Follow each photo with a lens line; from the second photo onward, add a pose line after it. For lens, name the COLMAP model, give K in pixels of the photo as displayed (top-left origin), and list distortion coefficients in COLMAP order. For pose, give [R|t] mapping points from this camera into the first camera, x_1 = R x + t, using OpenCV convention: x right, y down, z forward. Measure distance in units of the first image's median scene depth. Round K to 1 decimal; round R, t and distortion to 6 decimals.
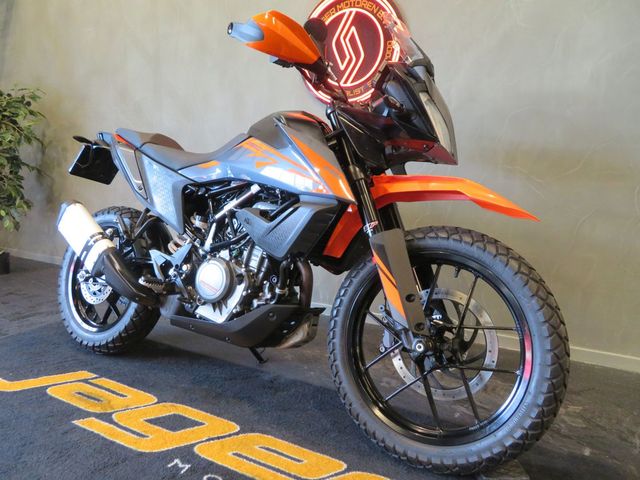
lens RADIAL K [[467.0, 0, 320.0], [0, 467.0, 240.0], [0, 0, 1]] dist [0.000449, 0.000878]
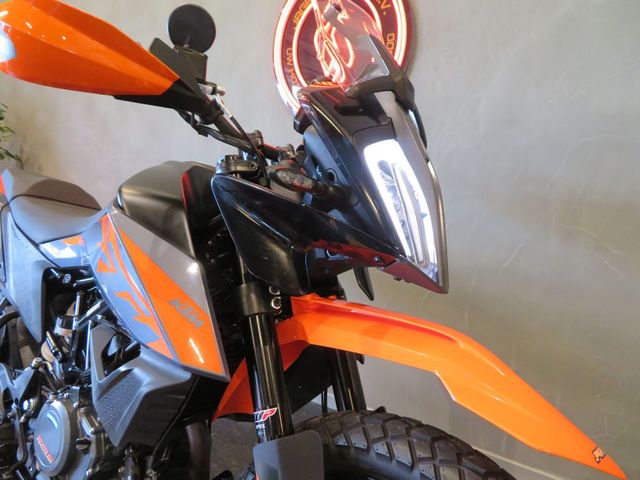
lens RADIAL K [[462.7, 0, 315.6], [0, 462.7, 239.0], [0, 0, 1]] dist [-0.002341, -0.000797]
pose [[0.991687, 0.019873, -0.127132, 0.186319], [-0.017031, 0.999581, 0.023401, -0.194249], [0.127544, -0.021041, 0.991610, 0.427814]]
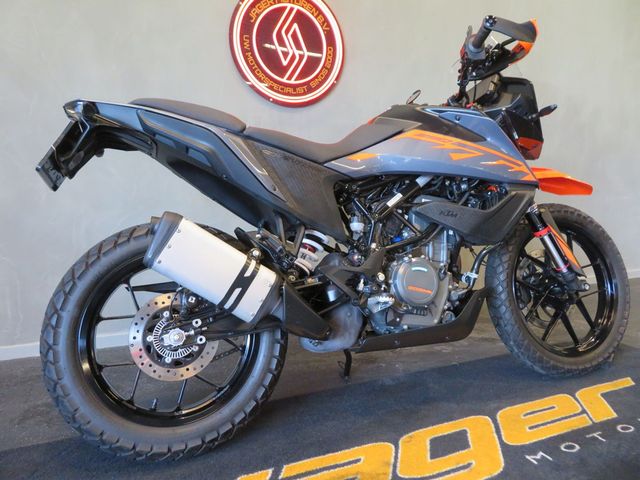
lens RADIAL K [[457.4, 0, 323.9], [0, 457.4, 241.5], [0, 0, 1]] dist [-0.007284, -0.000763]
pose [[0.608417, -0.116215, 0.785062, -1.008236], [0.133019, 0.990159, 0.043487, -0.054727], [-0.782390, 0.077970, 0.617888, 0.572684]]
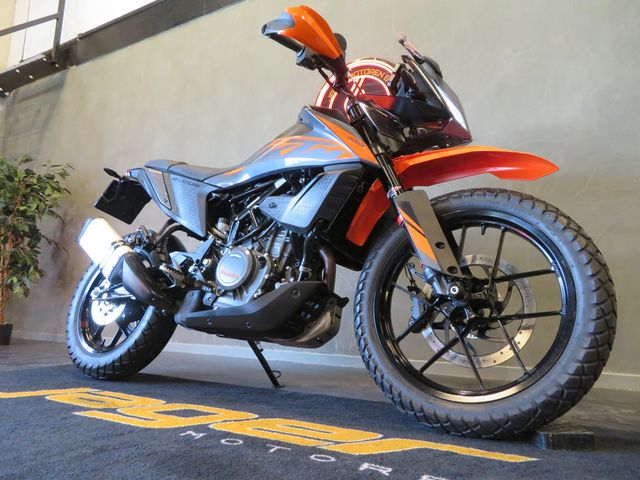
lens RADIAL K [[467.0, 0, 320.0], [0, 467.0, 240.0], [0, 0, 1]] dist [0.000449, 0.000878]
pose [[0.999979, -0.006245, -0.001990, -0.045177], [0.005405, 0.957399, -0.288719, 0.306182], [0.003708, 0.288702, 0.957412, 0.039296]]
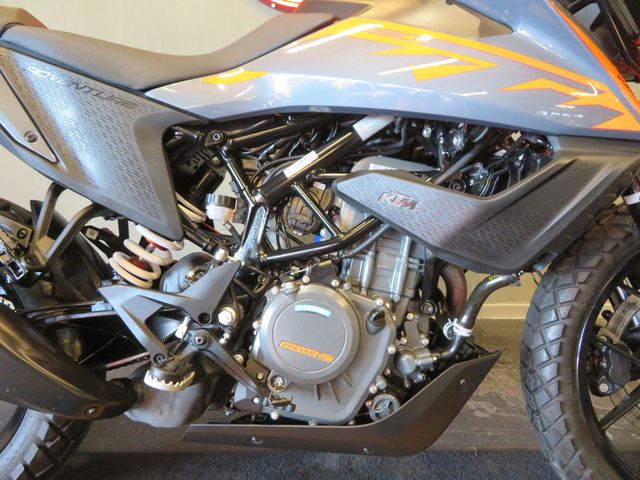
lens RADIAL K [[459.7, 0, 320.0], [0, 459.7, 240.0], [0, 0, 1]] dist [-0.006682, 0.000180]
pose [[0.867190, -0.126219, 0.481716, -0.415318], [0.078819, 0.989941, 0.117494, -0.055942], [-0.491700, -0.063921, 0.868415, 0.597372]]
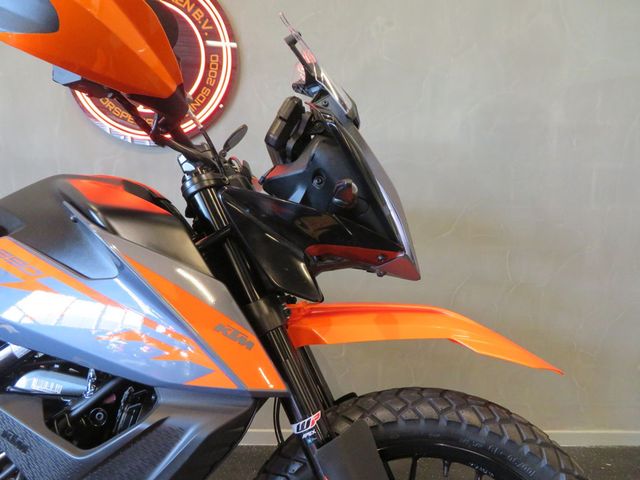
lens RADIAL K [[459.7, 0, 320.0], [0, 459.7, 240.0], [0, 0, 1]] dist [-0.006682, 0.000180]
pose [[0.869446, -0.065600, 0.489654, -0.096432], [0.072992, 0.997324, 0.004005, -0.192754], [-0.488607, 0.032259, 0.871908, 0.454642]]
